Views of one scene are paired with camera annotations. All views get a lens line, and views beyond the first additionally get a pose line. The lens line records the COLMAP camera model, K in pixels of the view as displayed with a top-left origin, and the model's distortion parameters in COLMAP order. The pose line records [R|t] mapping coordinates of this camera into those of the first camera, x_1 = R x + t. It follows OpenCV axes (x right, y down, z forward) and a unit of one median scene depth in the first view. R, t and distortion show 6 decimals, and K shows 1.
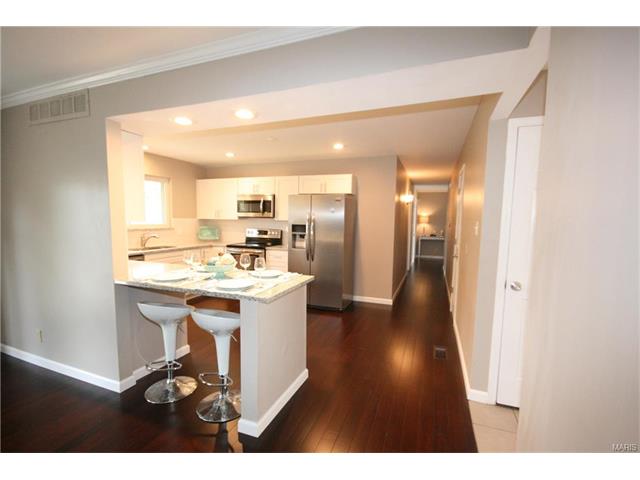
lens RADIAL K [[296.5, 0, 316.1], [0, 296.5, 240.0], [0, 0, 1]] dist [-0.005004, 0.000132]
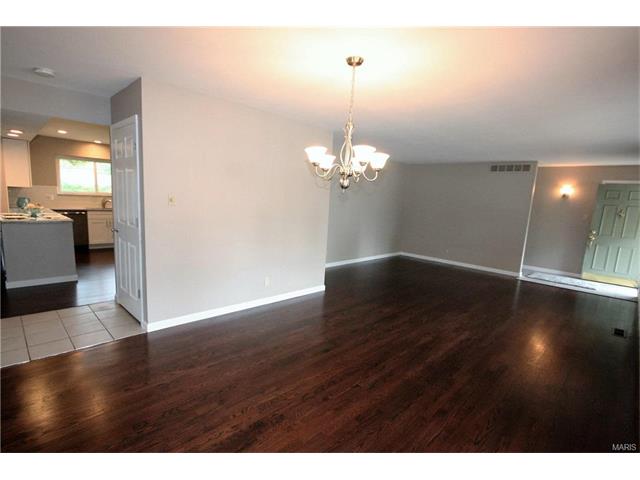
lens RADIAL K [[306.0, 0, 309.7], [0, 306.0, 242.3], [0, 0, 1]] dist [-0.001738, -0.005267]
pose [[0.920135, 0.090795, -0.380930, 0.926294], [-0.069378, 0.995158, 0.069615, 0.015984], [0.385406, -0.037627, 0.921979, -0.048862]]
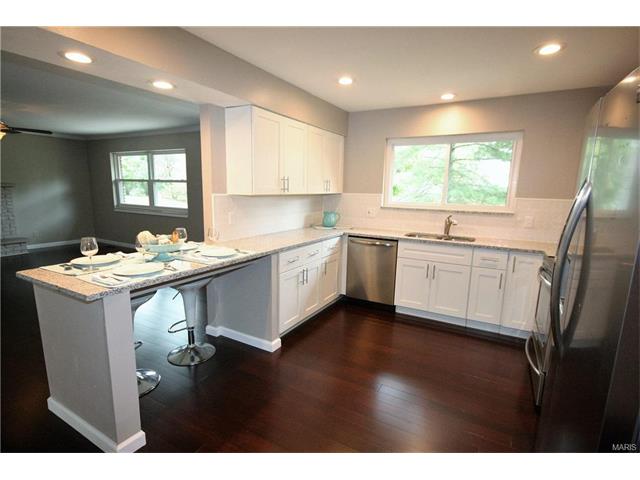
lens RADIAL K [[323.3, 0, 318.3], [0, 323.3, 245.6], [0, 0, 1]] dist [-0.001211, 0.004174]
pose [[-0.122314, 0.154711, -0.980359, 0.242370], [-0.097424, 0.981134, 0.166988, -0.049523], [0.987698, 0.115936, -0.104934, 0.699305]]
